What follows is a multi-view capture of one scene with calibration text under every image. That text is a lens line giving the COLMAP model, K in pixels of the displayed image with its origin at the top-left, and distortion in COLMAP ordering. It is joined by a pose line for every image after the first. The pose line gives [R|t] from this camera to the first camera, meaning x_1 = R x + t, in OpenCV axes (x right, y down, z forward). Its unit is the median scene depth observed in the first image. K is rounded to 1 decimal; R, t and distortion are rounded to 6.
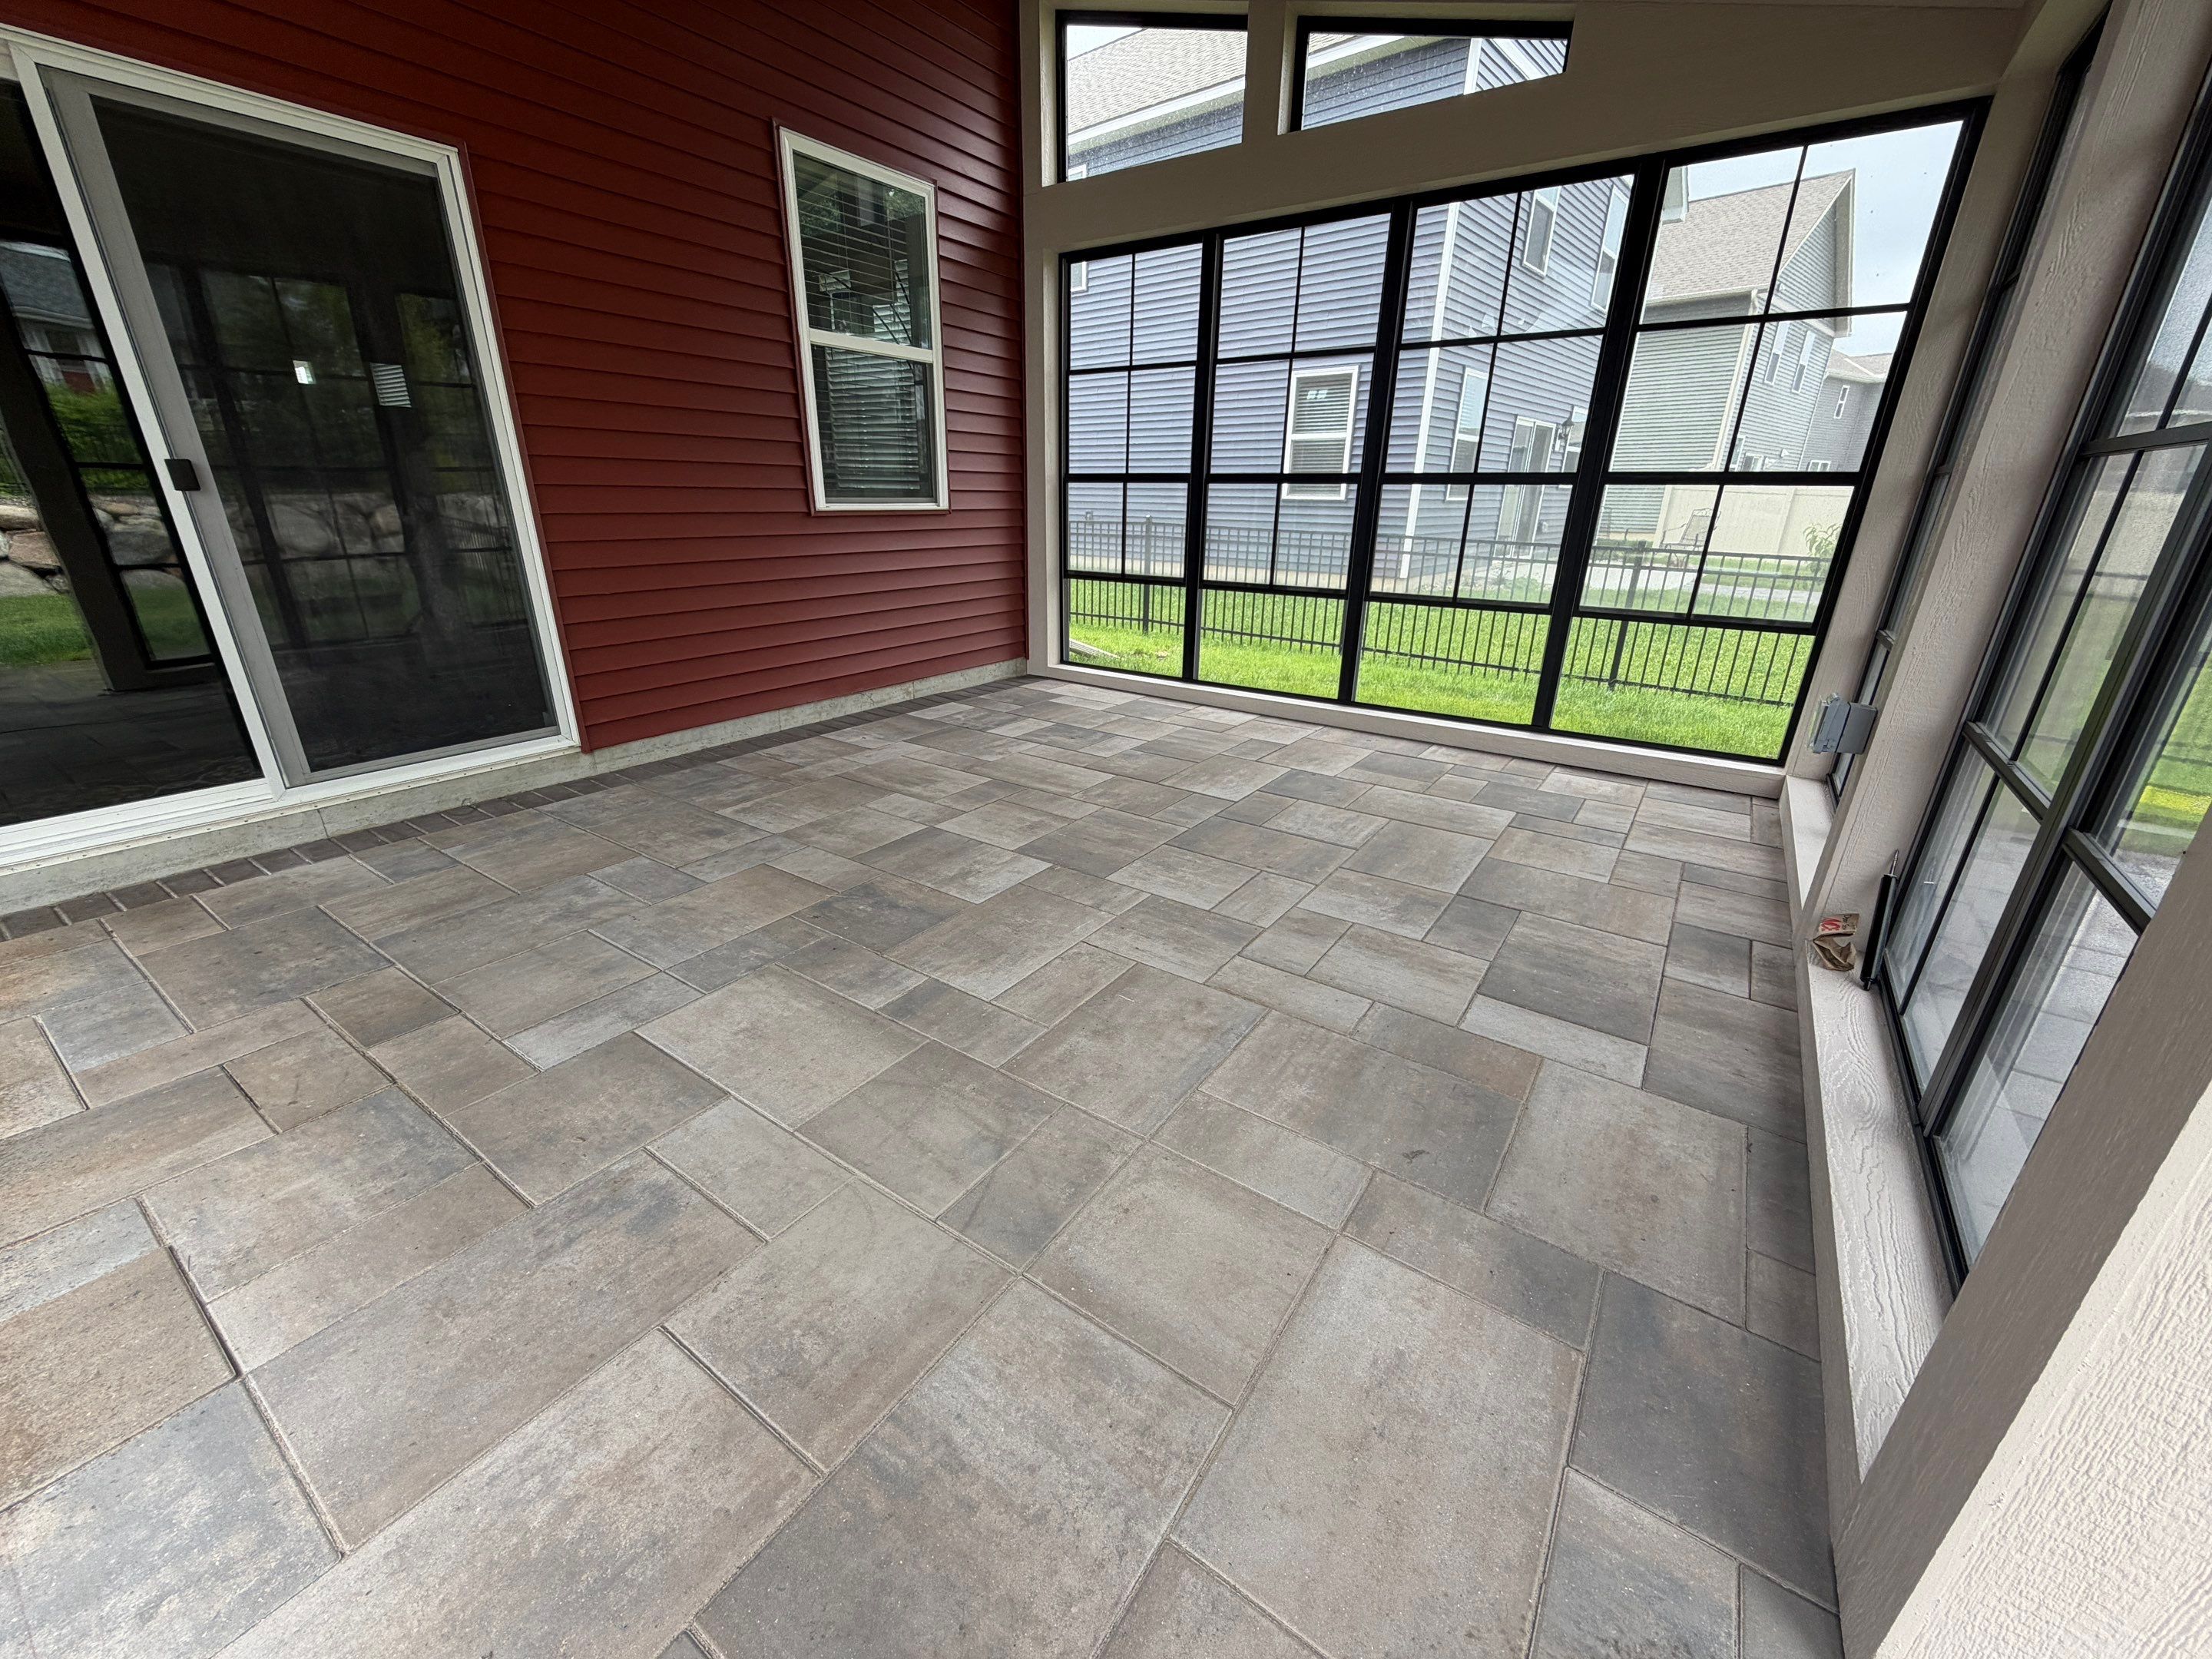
lens RADIAL K [[882.7, 0, 1094.7], [0, 882.7, 830.0], [0, 0, 1]] dist [0.000465, -0.000173]
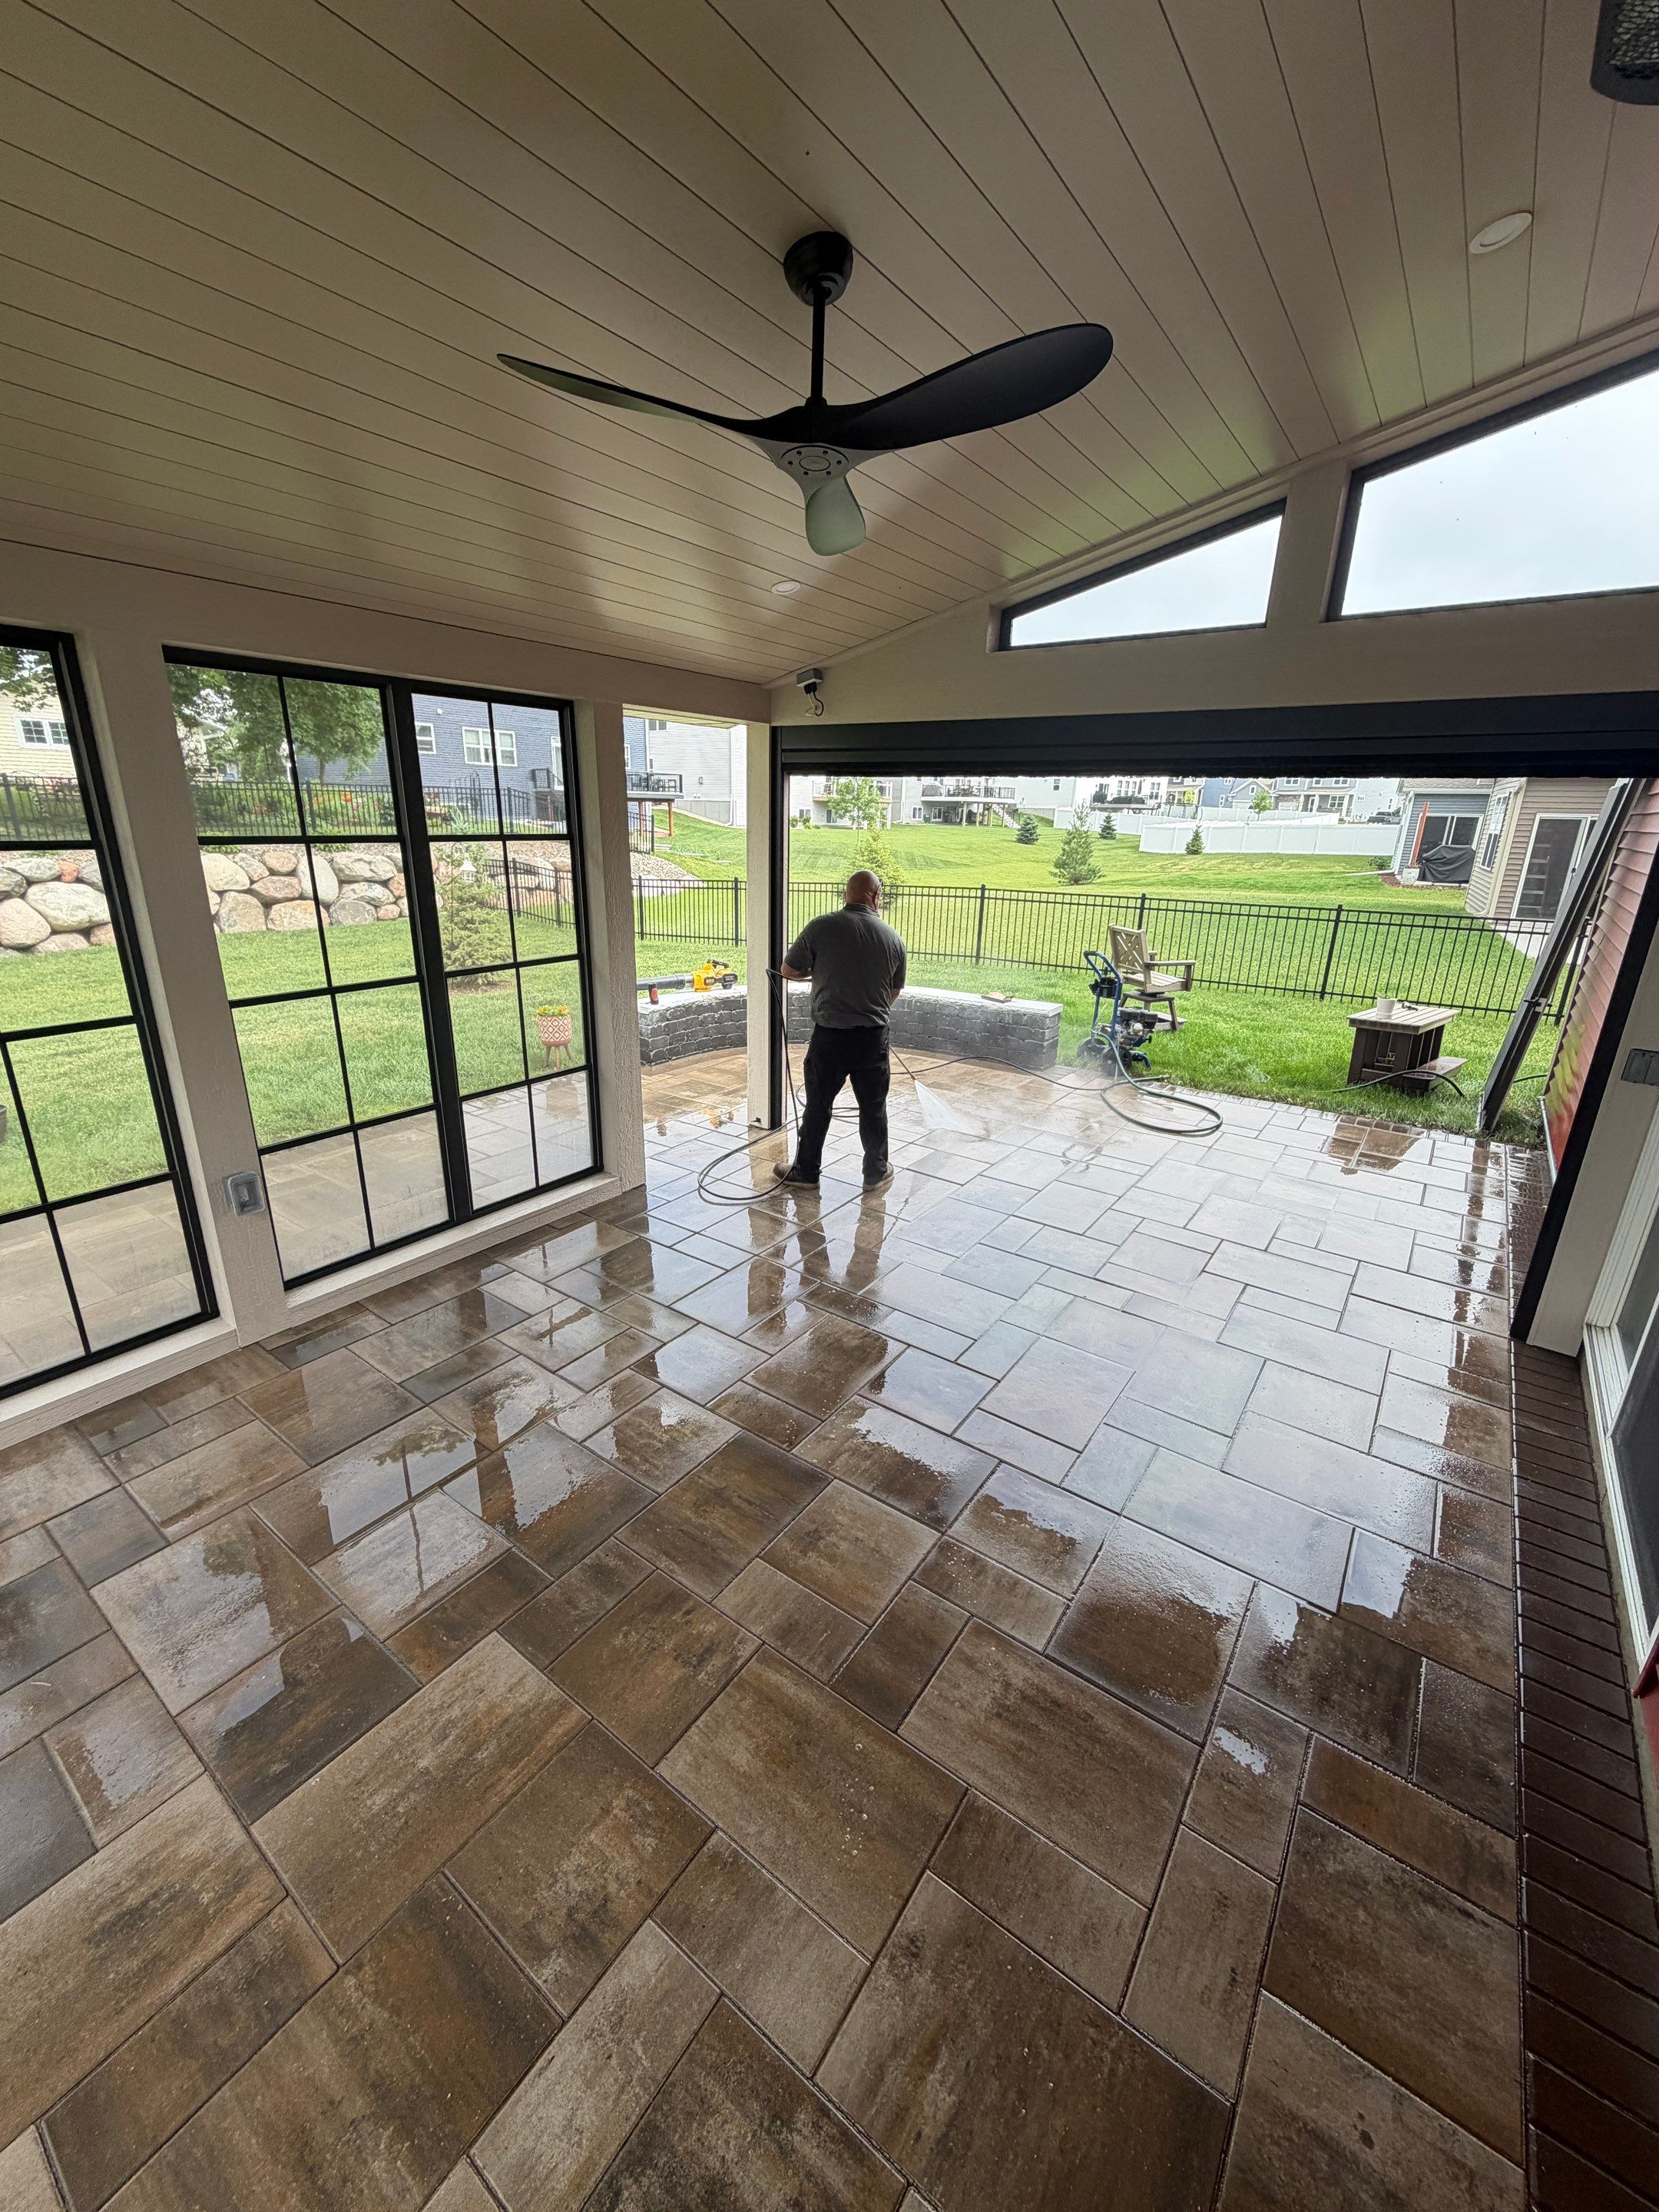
lens RADIAL K [[879.1, 0, 825.6], [0, 879.1, 1105.7], [0, 0, 1]] dist [-0.000229, -0.000228]
pose [[-0.999215, -0.038641, 0.008743, -0.064097], [-0.024217, 0.770390, 0.637113, -0.711174], [-0.031354, 0.636401, -0.770721, 1.217837]]
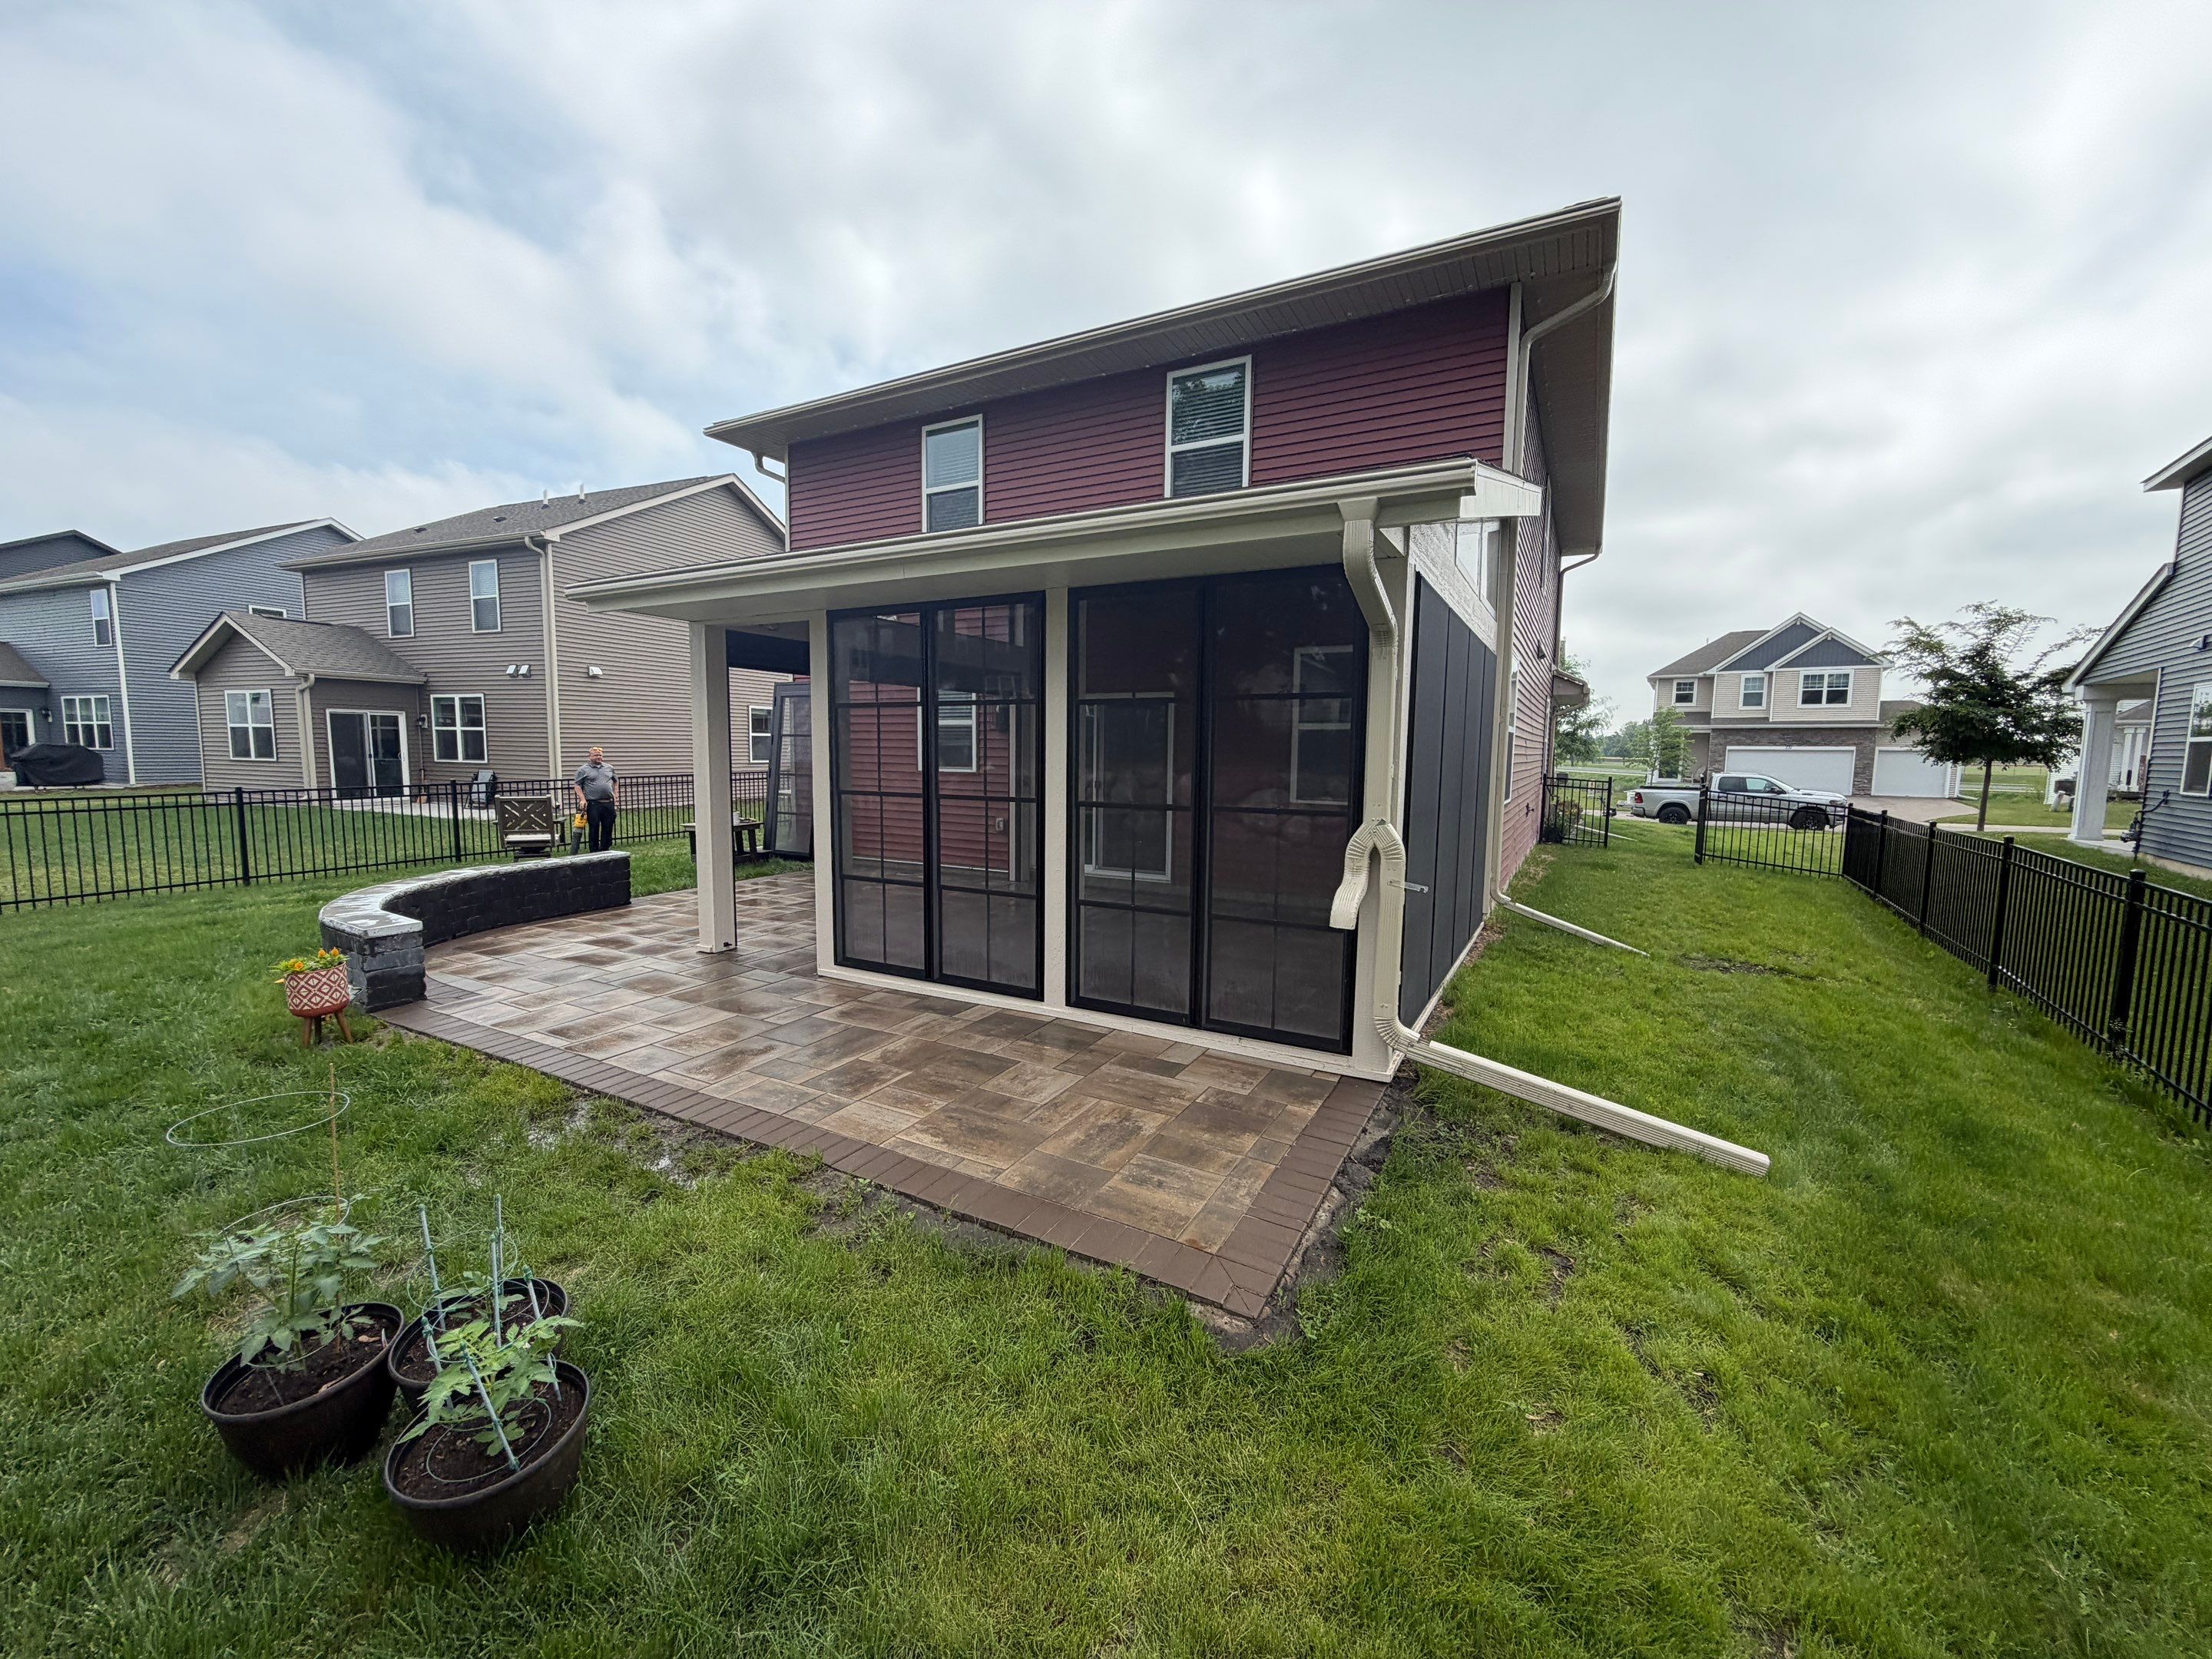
lens RADIAL K [[882.7, 0, 1094.7], [0, 882.7, 830.0], [0, 0, 1]] dist [0.000465, -0.000173]
pose [[0.100888, 0.080323, -0.991650, 1.984221], [-0.365789, 0.929917, 0.038108, -0.254886], [0.925214, 0.358890, 0.123198, 0.415220]]
